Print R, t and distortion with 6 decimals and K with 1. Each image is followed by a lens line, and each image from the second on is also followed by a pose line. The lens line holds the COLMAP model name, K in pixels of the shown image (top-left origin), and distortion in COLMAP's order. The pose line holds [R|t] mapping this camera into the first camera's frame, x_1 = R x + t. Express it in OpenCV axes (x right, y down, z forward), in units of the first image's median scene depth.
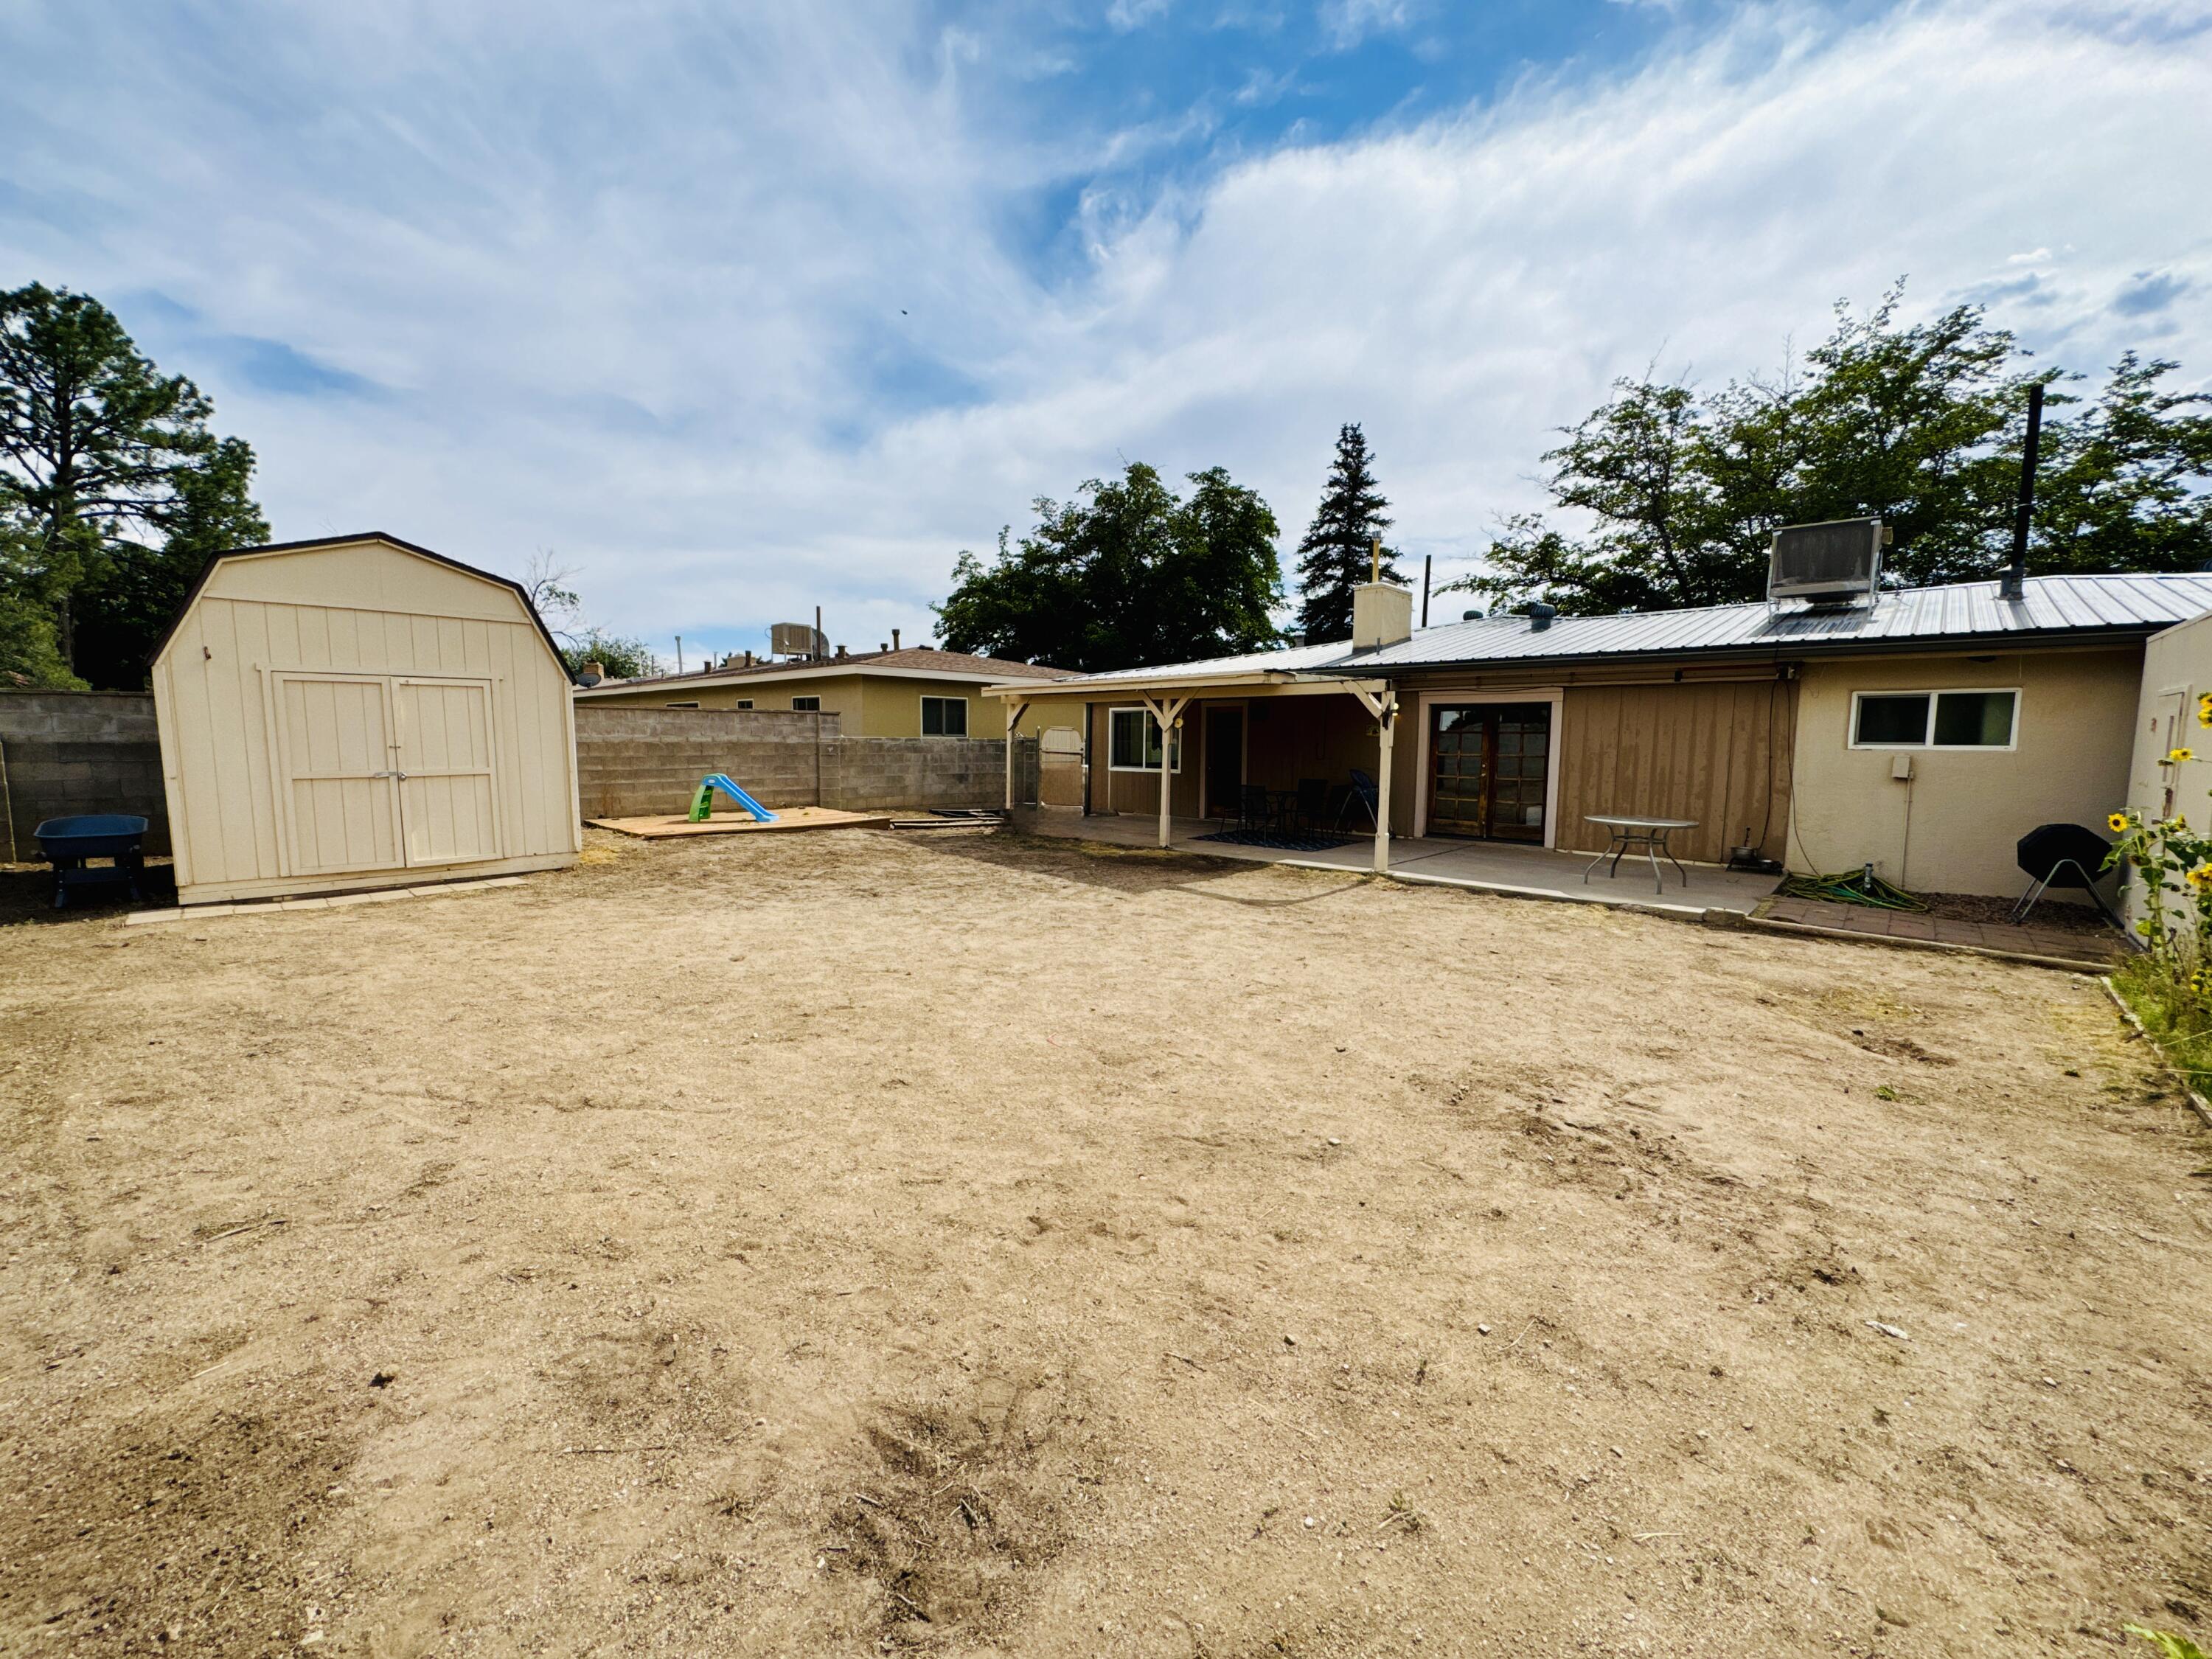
lens RADIAL K [[888.3, 0, 1106.7], [0, 888.3, 825.0], [0, 0, 1]] dist [0.000306, 0.000063]
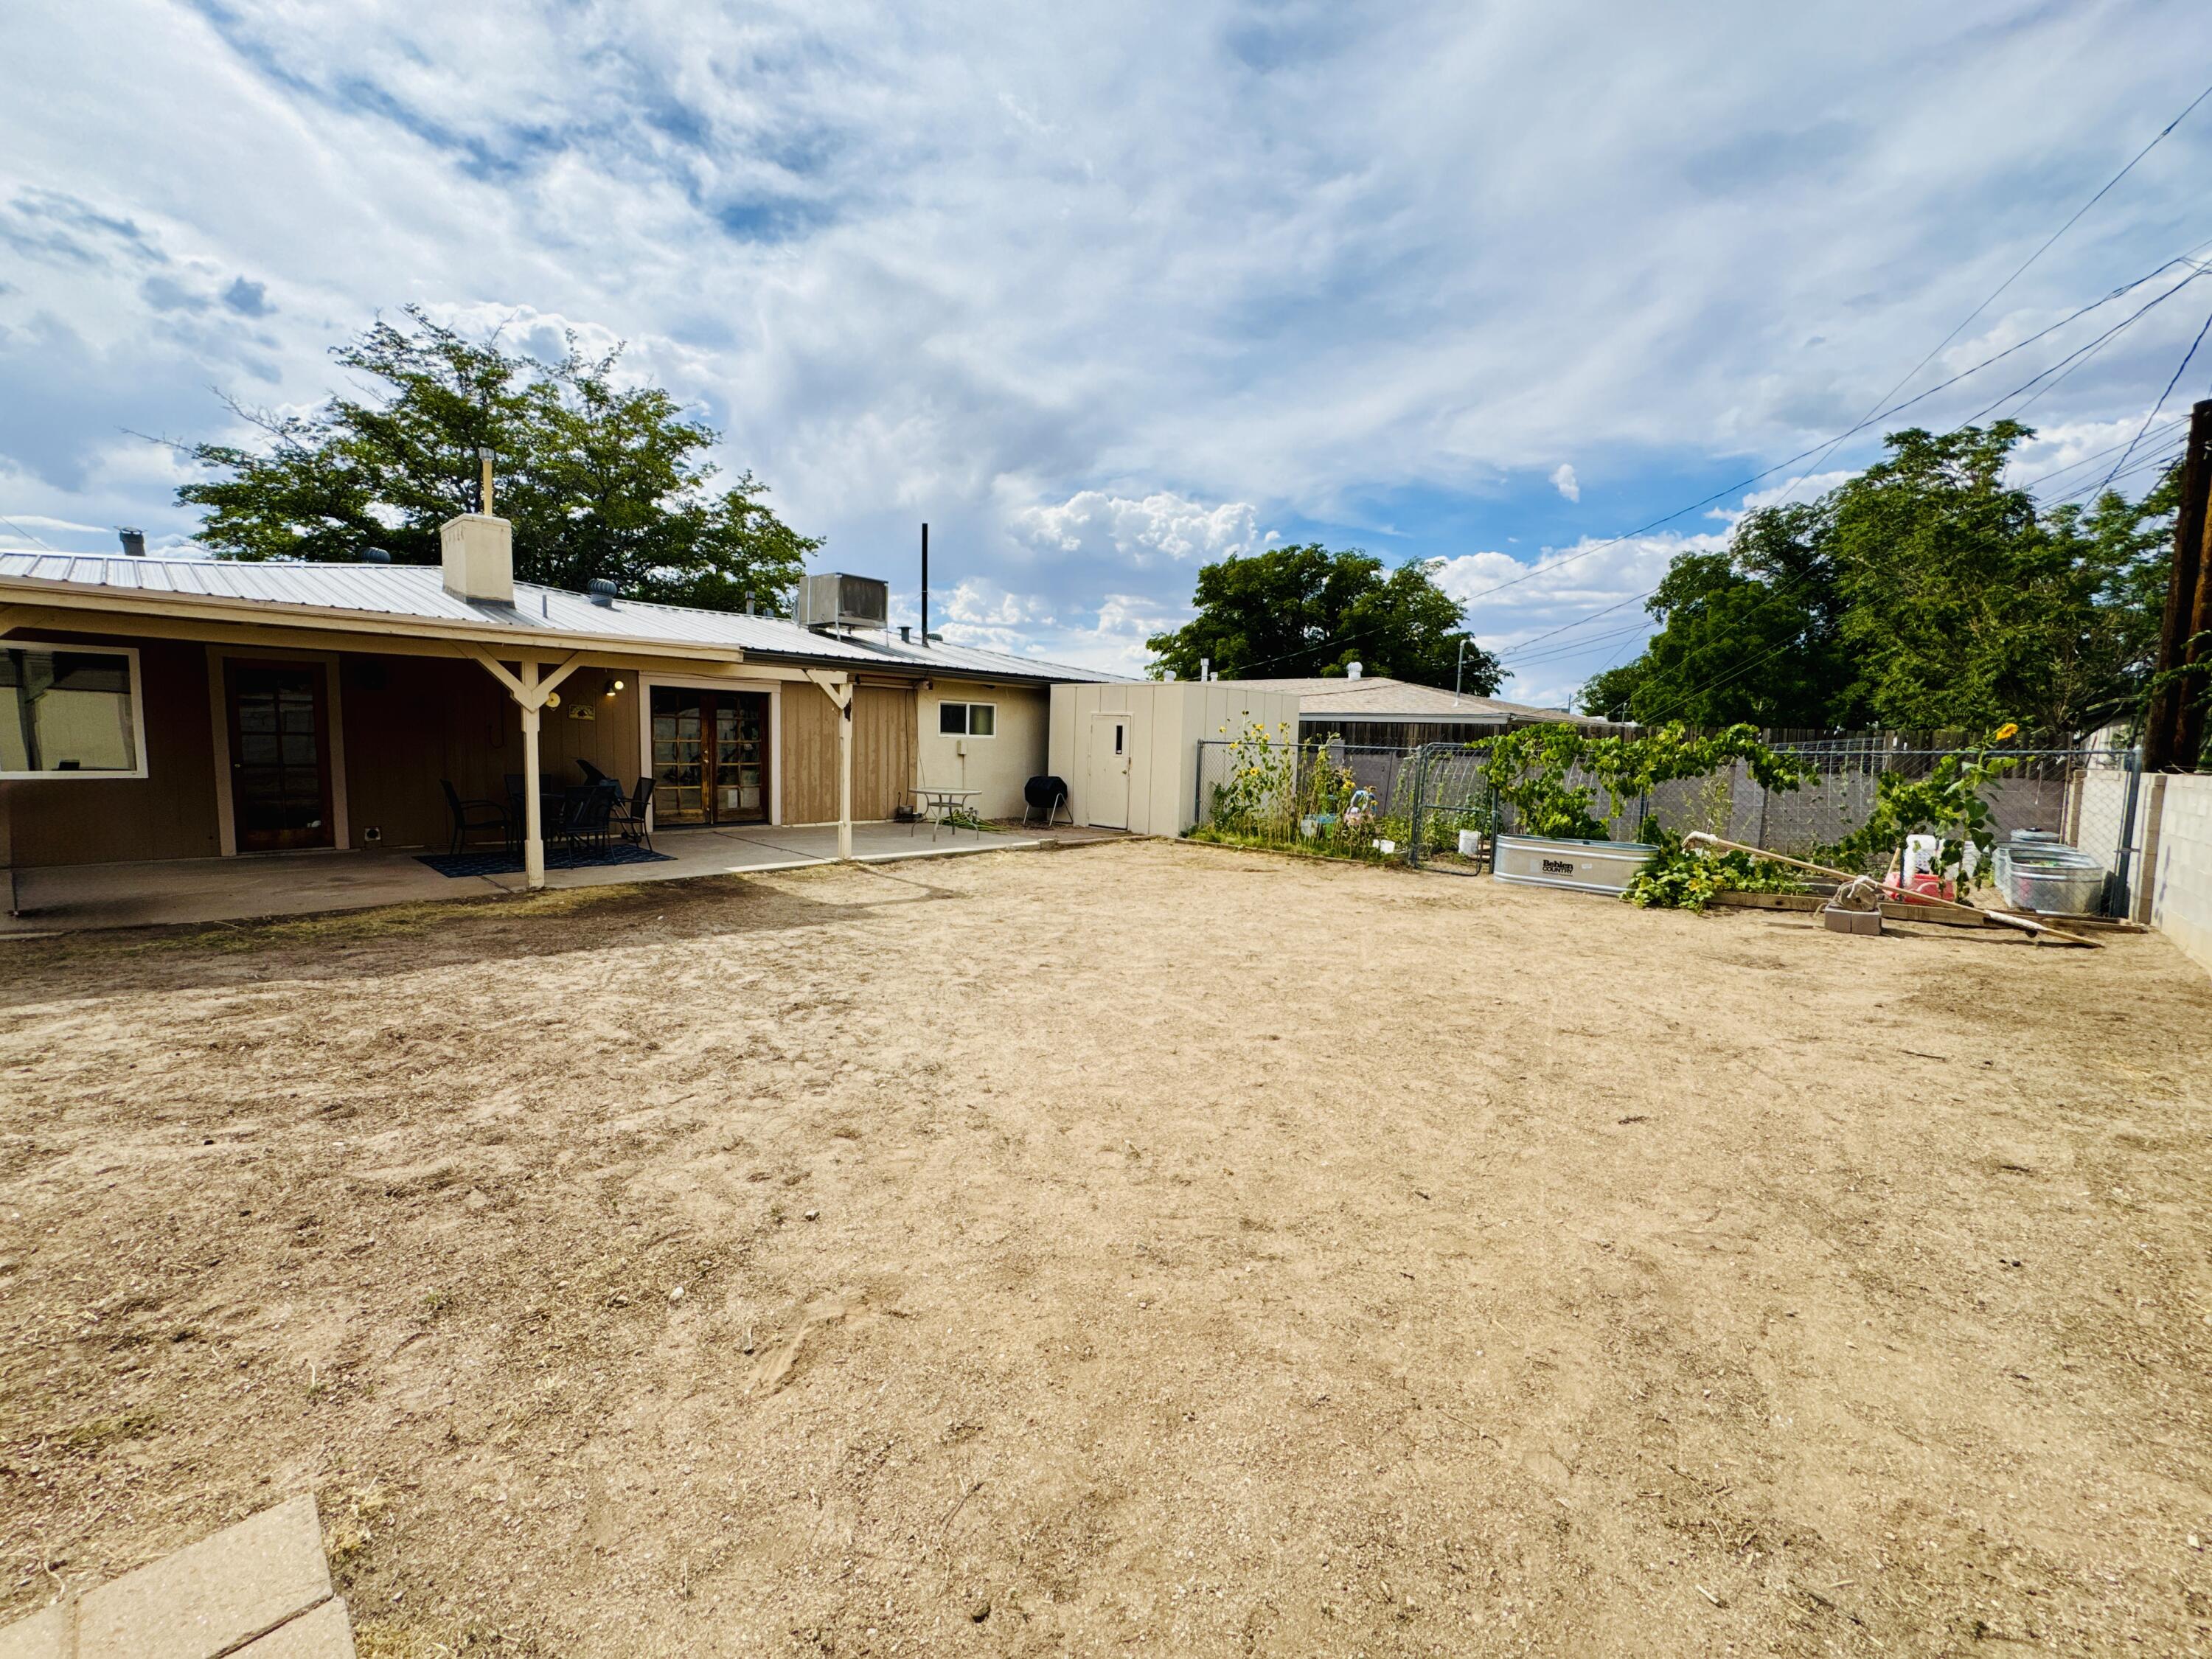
lens RADIAL K [[888.3, 0, 1106.7], [0, 888.3, 825.0], [0, 0, 1]] dist [0.000306, 0.000063]
pose [[-0.021118, -0.105882, 0.994154, -0.732397], [0.068364, 0.991896, 0.107093, -0.077385], [-0.997437, 0.070226, -0.013708, 0.722256]]
